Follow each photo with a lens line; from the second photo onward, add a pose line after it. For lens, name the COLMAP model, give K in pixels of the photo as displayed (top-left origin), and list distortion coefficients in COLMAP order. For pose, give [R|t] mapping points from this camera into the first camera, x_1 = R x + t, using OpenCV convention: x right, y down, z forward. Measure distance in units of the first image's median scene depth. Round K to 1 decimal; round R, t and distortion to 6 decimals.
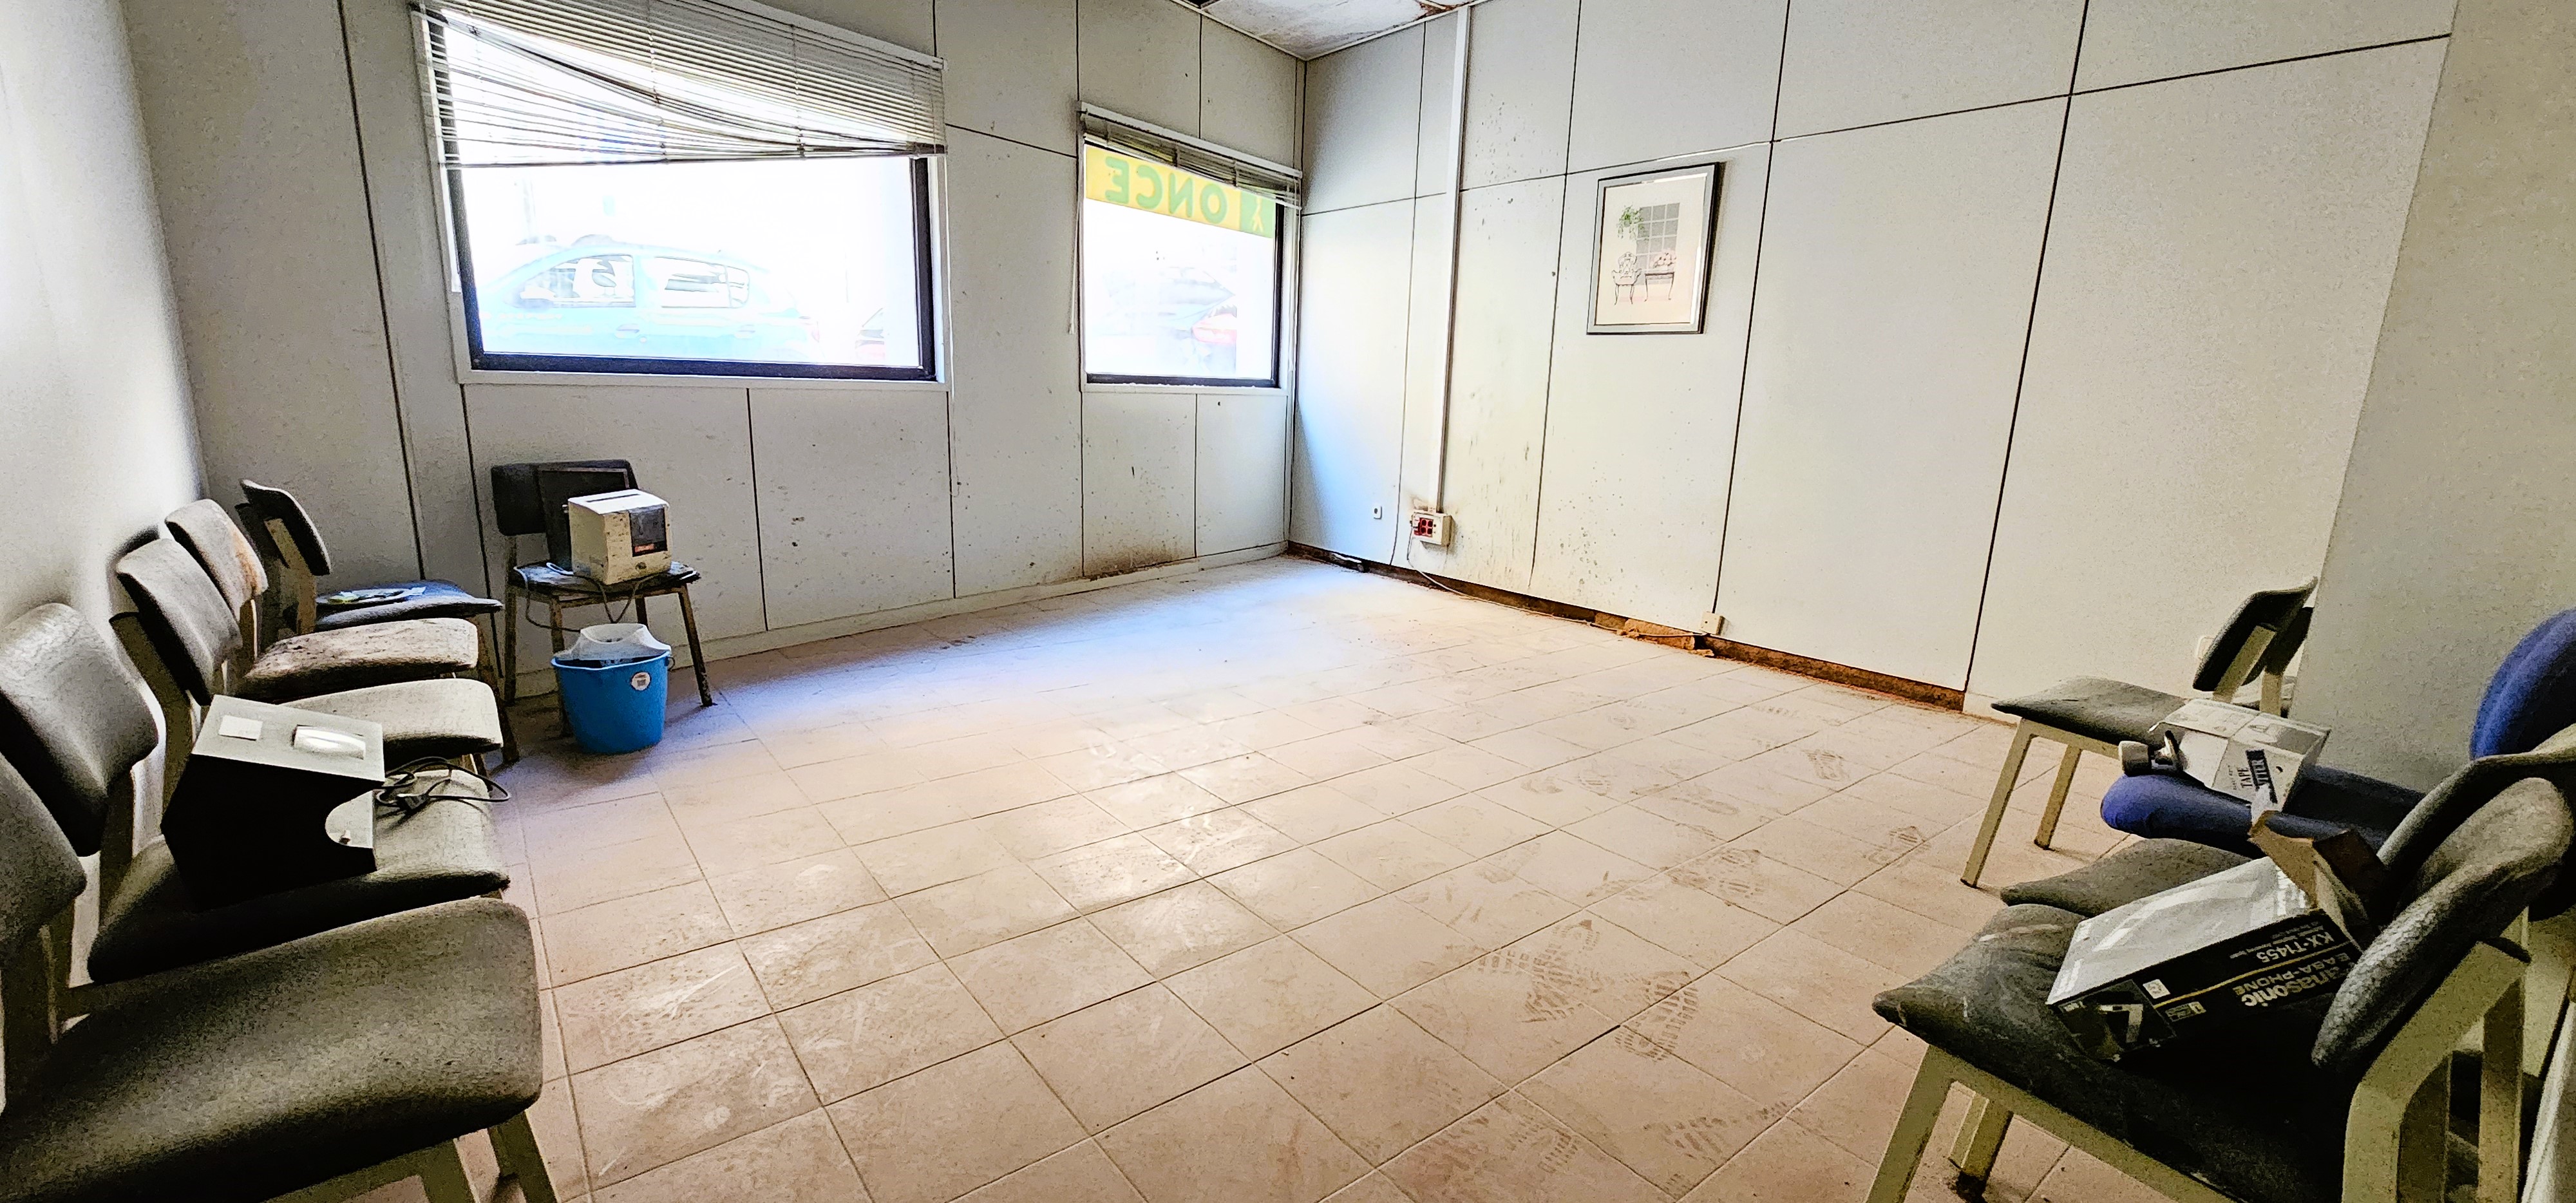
lens RADIAL K [[1053.6, 0, 1252.0], [0, 1053.6, 603.6], [0, 0, 1]] dist [-0.002919, 0.001470]
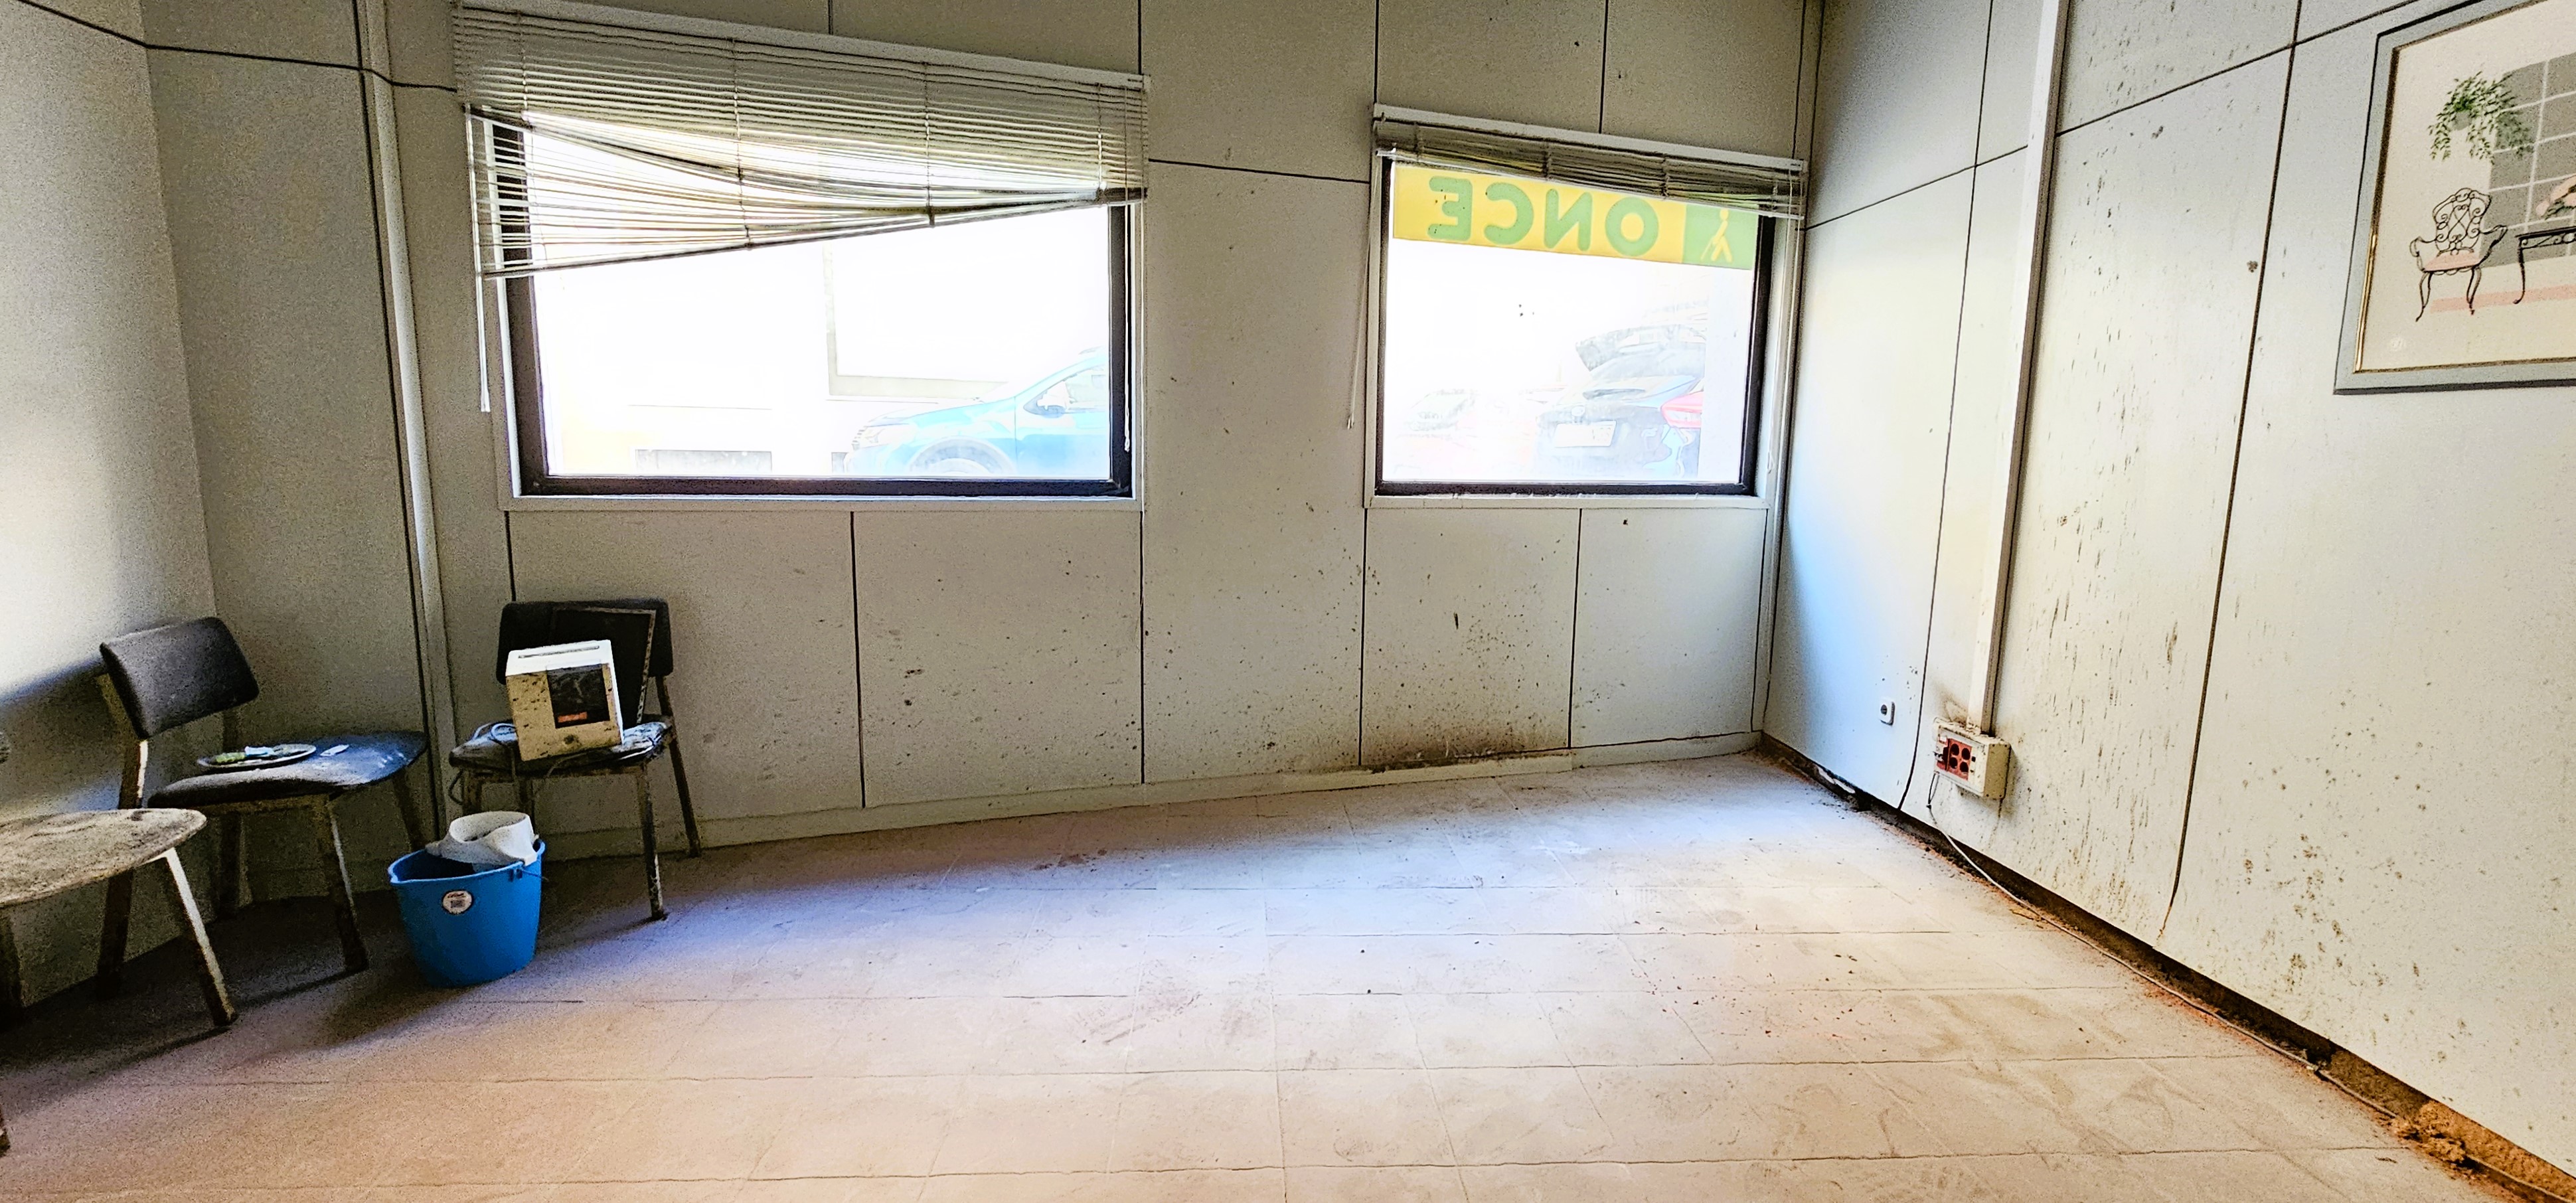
lens RADIAL K [[1053.6, 0, 1322.0], [0, 1053.6, 596.9], [0, 0, 1]] dist [-0.002919, 0.001470]
pose [[0.827790, 0.059571, -0.557867, 0.203571], [-0.104983, 0.993230, -0.049717, -0.099715], [0.551128, 0.099722, 0.828440, 0.390637]]
